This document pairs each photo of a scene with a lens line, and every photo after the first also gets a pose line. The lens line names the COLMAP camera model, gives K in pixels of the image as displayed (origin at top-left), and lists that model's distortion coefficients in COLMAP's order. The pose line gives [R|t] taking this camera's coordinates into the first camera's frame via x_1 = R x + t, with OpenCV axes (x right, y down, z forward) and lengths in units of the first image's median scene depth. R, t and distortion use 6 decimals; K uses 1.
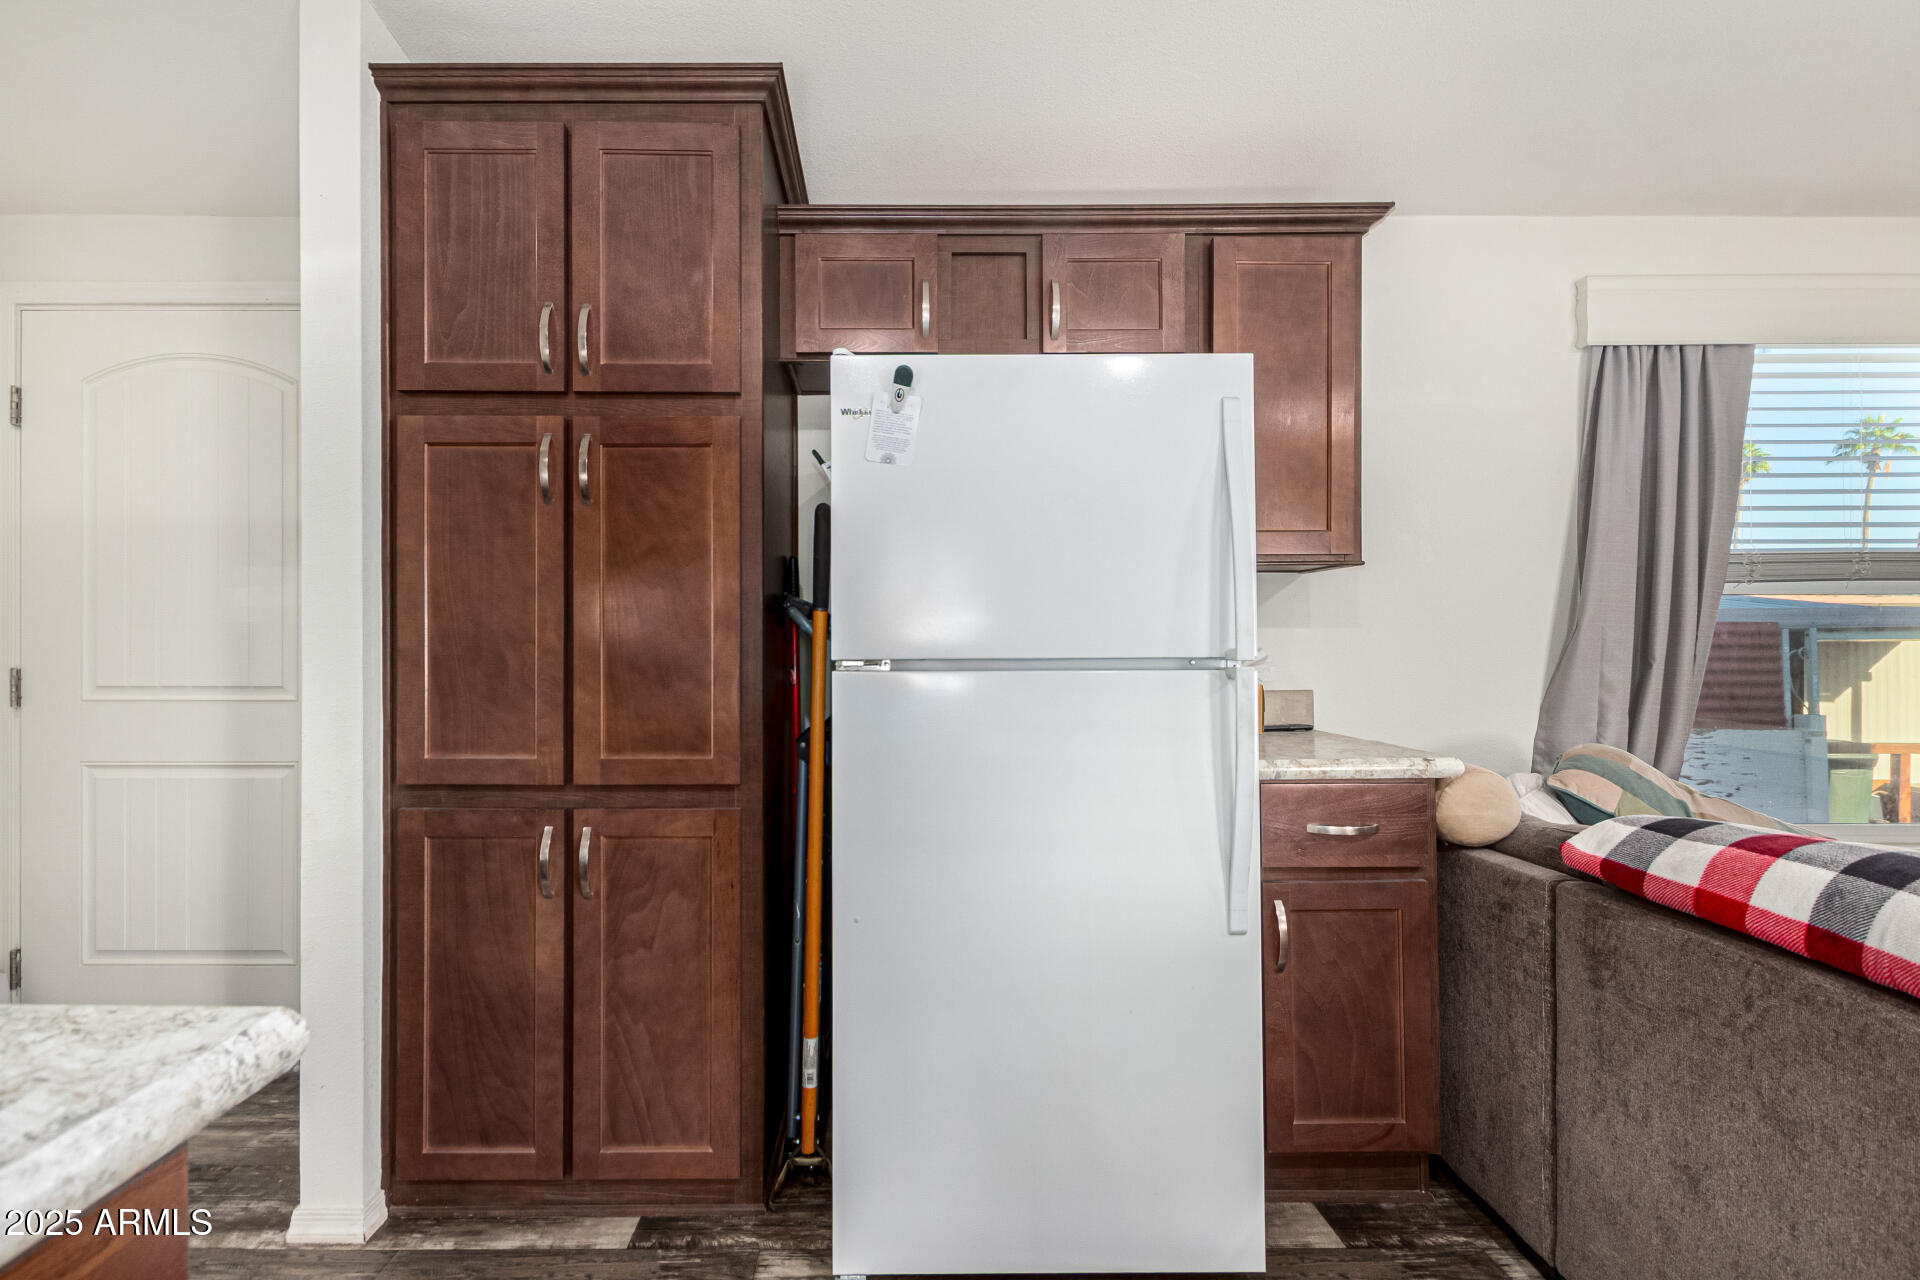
lens RADIAL K [[891.8, 0, 882.9], [0, 891.8, 641.5], [0, 0, 1]] dist [0.012945, -0.004727]
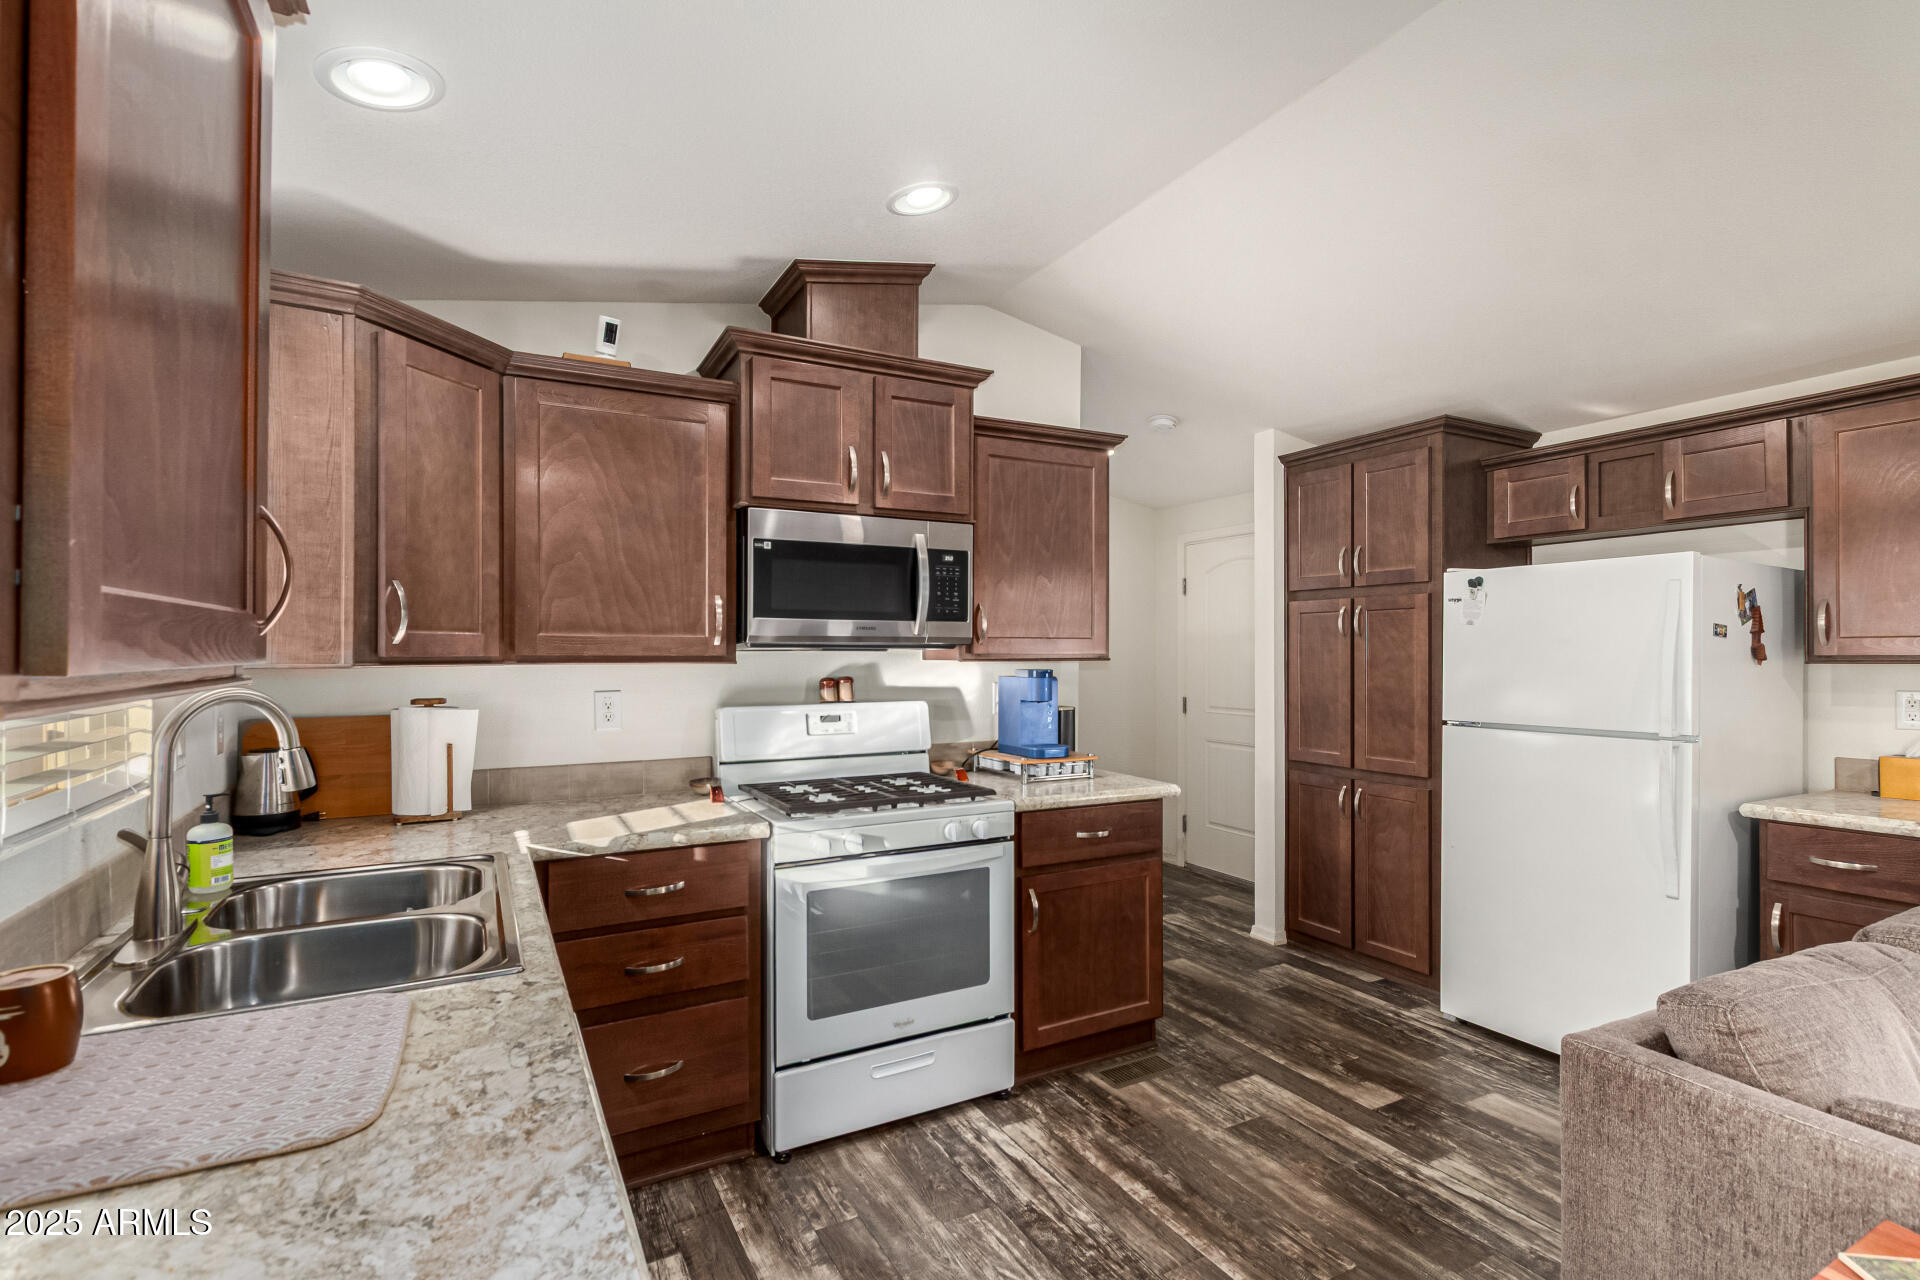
lens RADIAL K [[891.8, 0, 946.4], [0, 891.8, 654.8], [0, 0, 1]] dist [0.012945, -0.004727]
pose [[0.472322, 0.002481, -0.881423, 1.088388], [0.001493, 0.999992, 0.003615, -0.123046], [0.881425, -0.003023, 0.472315, -0.887487]]
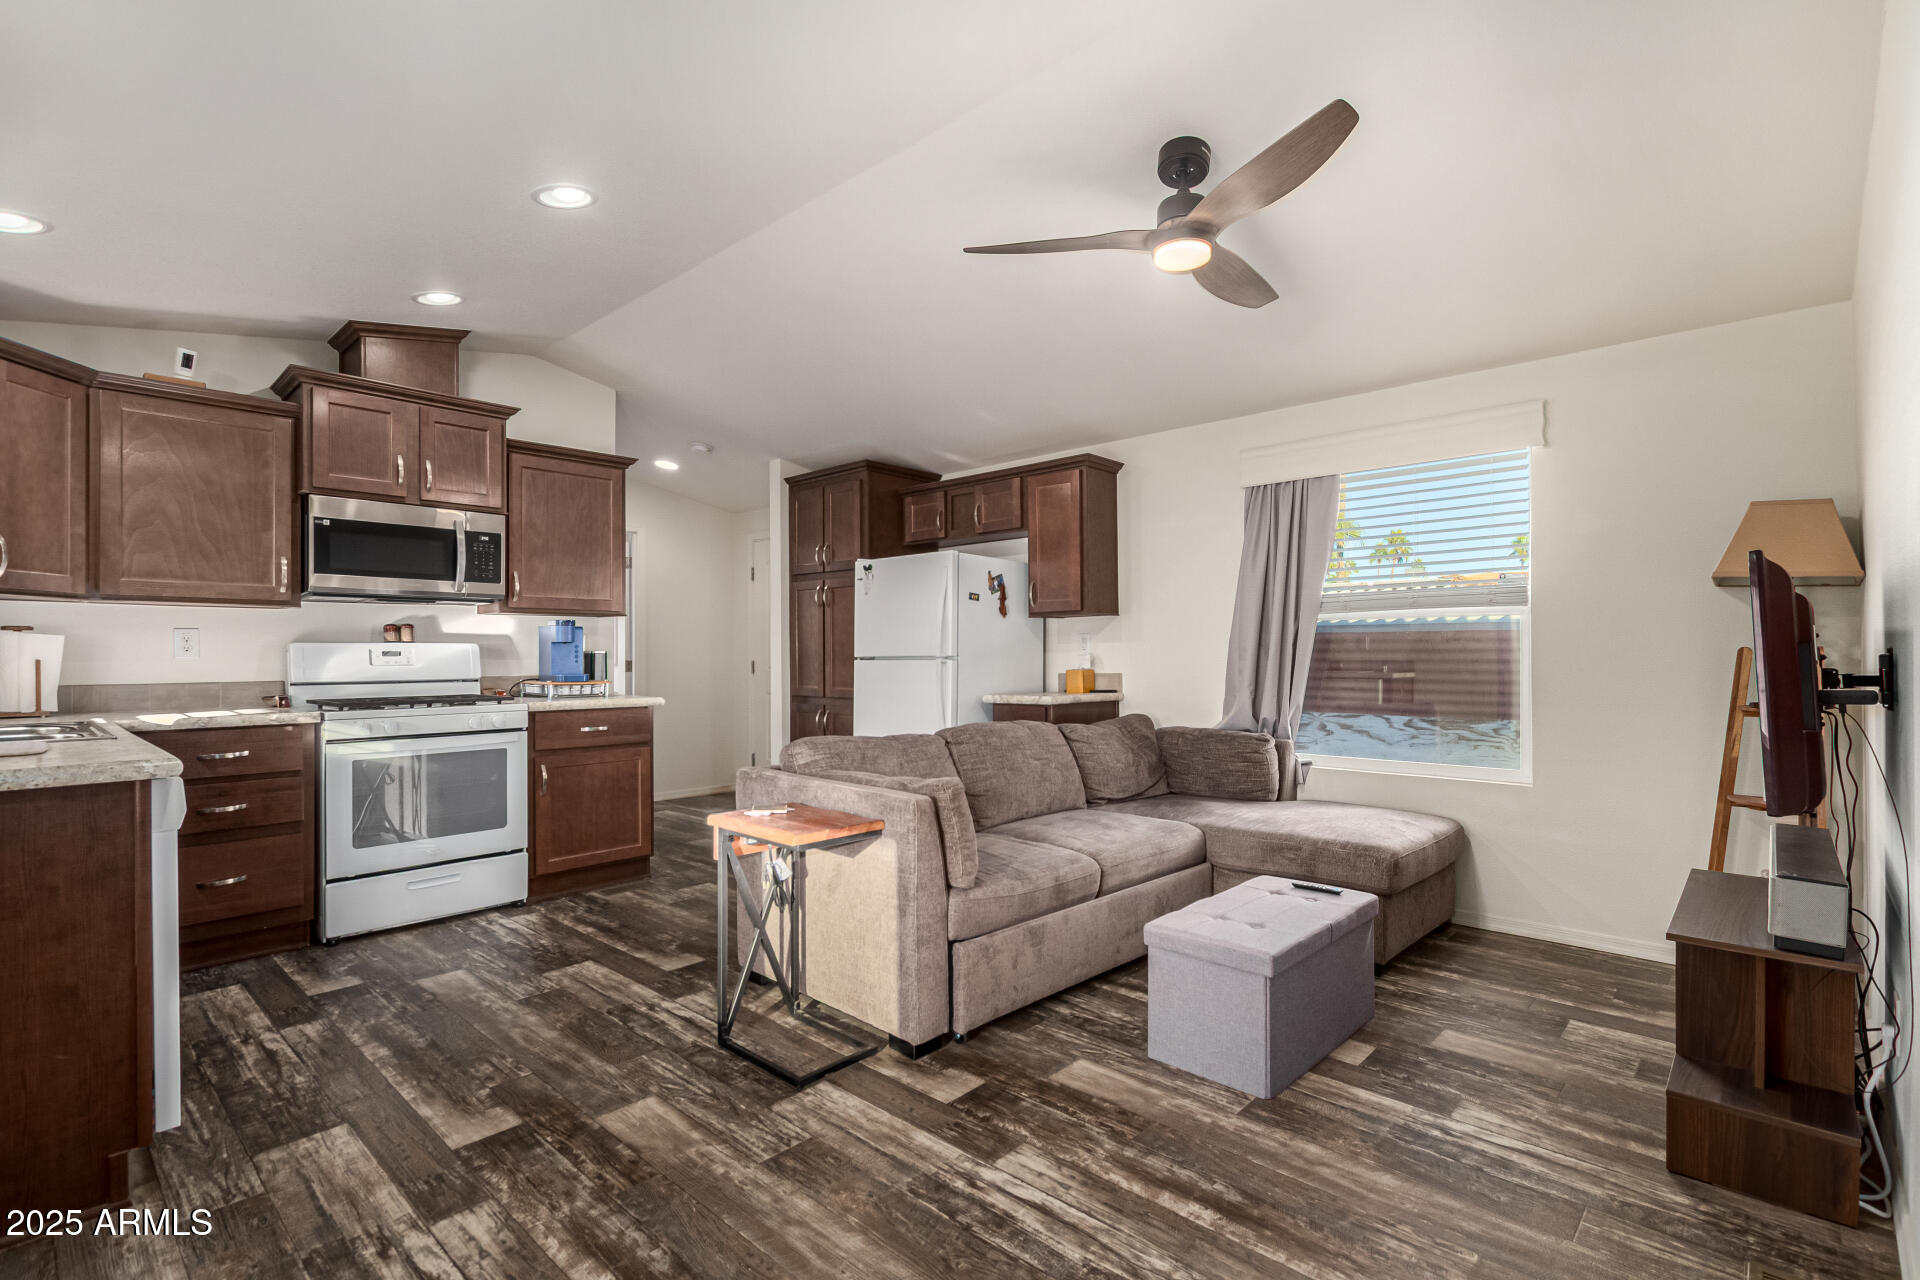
lens RADIAL K [[891.8, 0, 958.8], [0, 891.8, 651.0], [0, 0, 1]] dist [0.012945, -0.004727]
pose [[0.733757, -0.005515, -0.679390, 2.118907], [0.004801, 0.999984, -0.002933, 0.010845], [0.679395, -0.001109, 0.733772, -0.978130]]
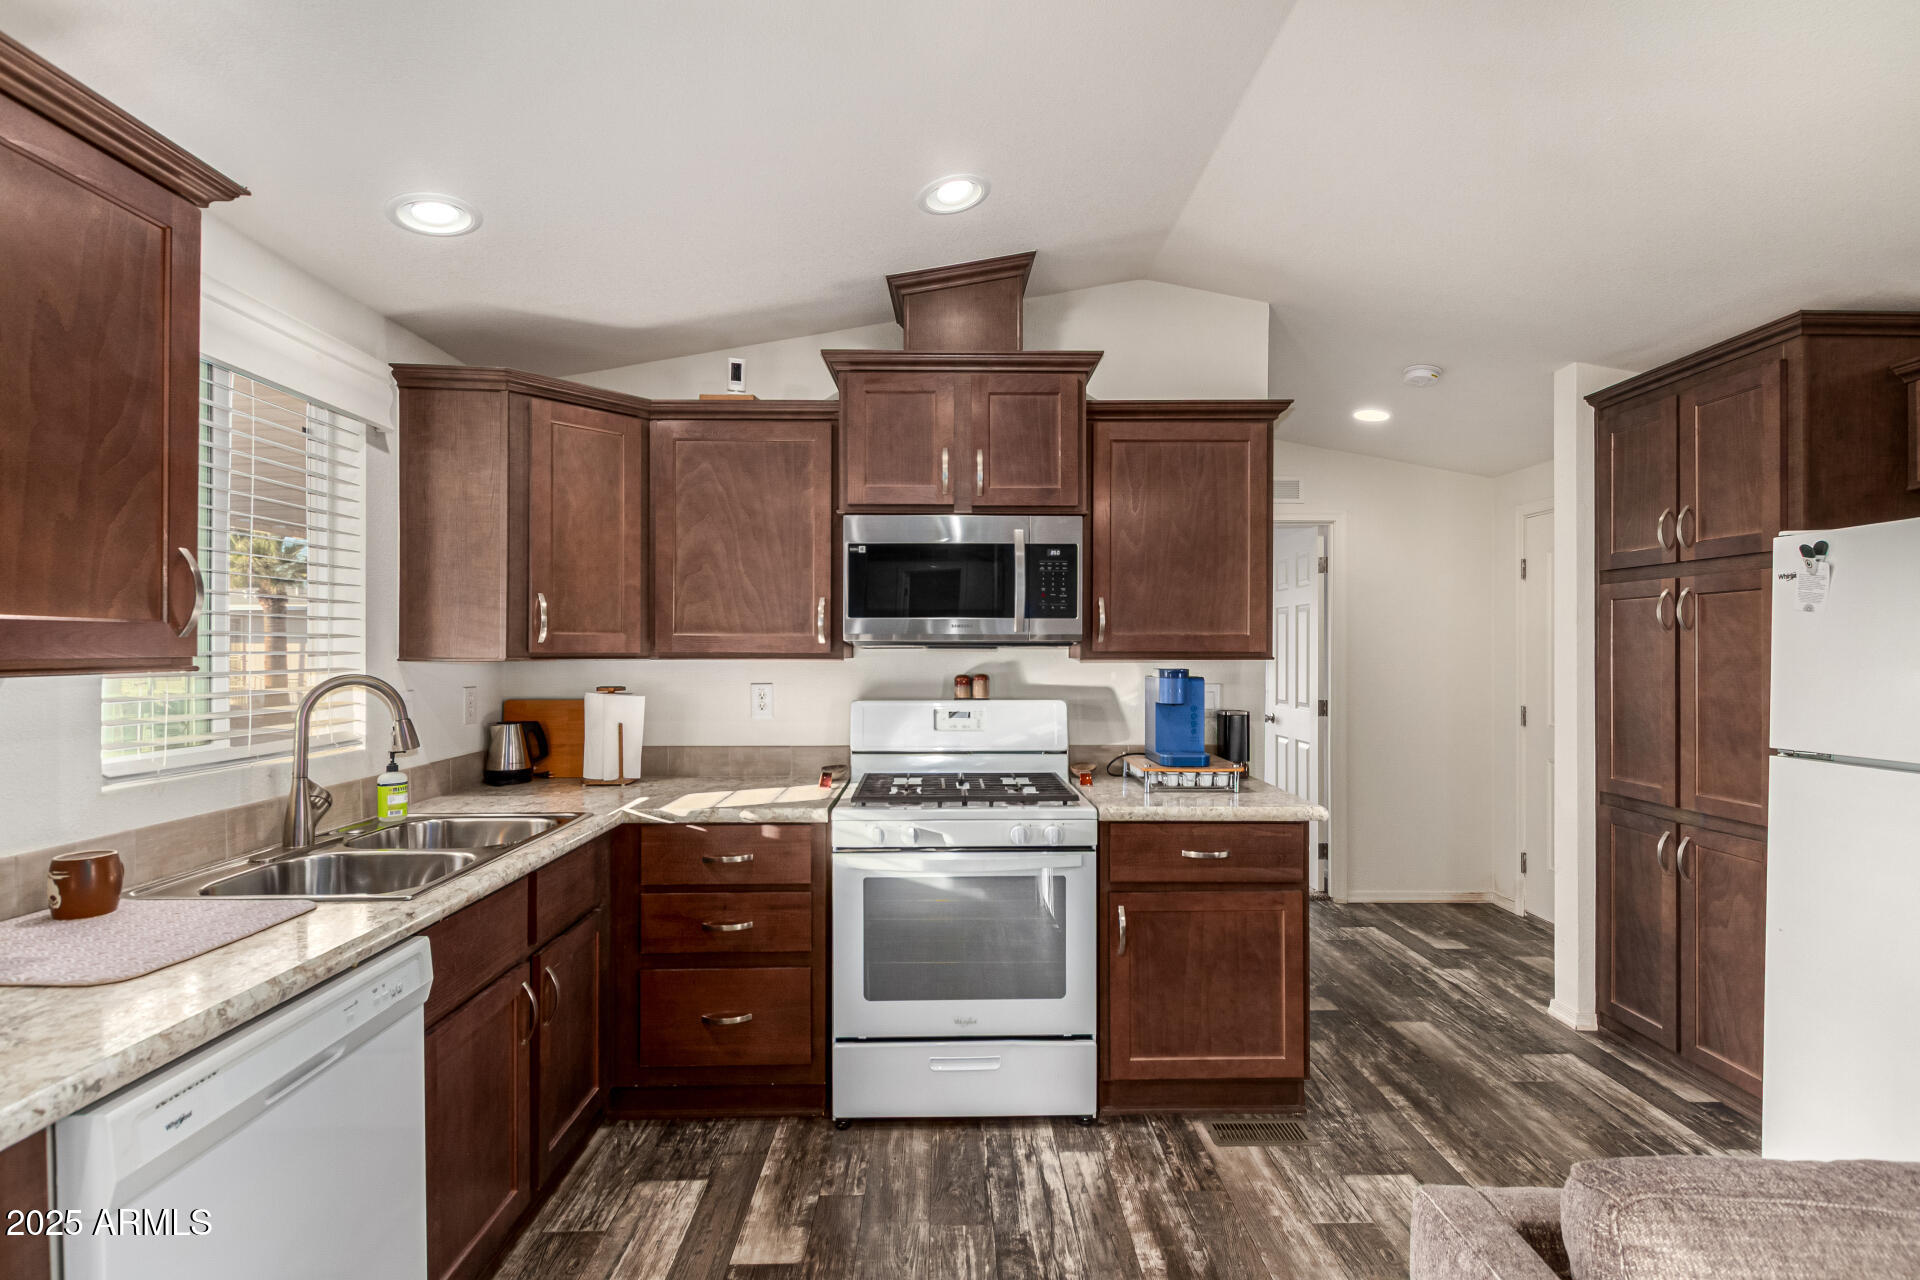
lens RADIAL K [[891.8, 0, 957.0], [0, 891.8, 649.1], [0, 0, 1]] dist [0.012945, -0.004727]
pose [[0.019230, 0.001307, -0.999814, 1.221374], [0.000212, 0.999999, 0.001311, -0.125473], [0.999815, -0.000238, 0.019229, -0.317789]]
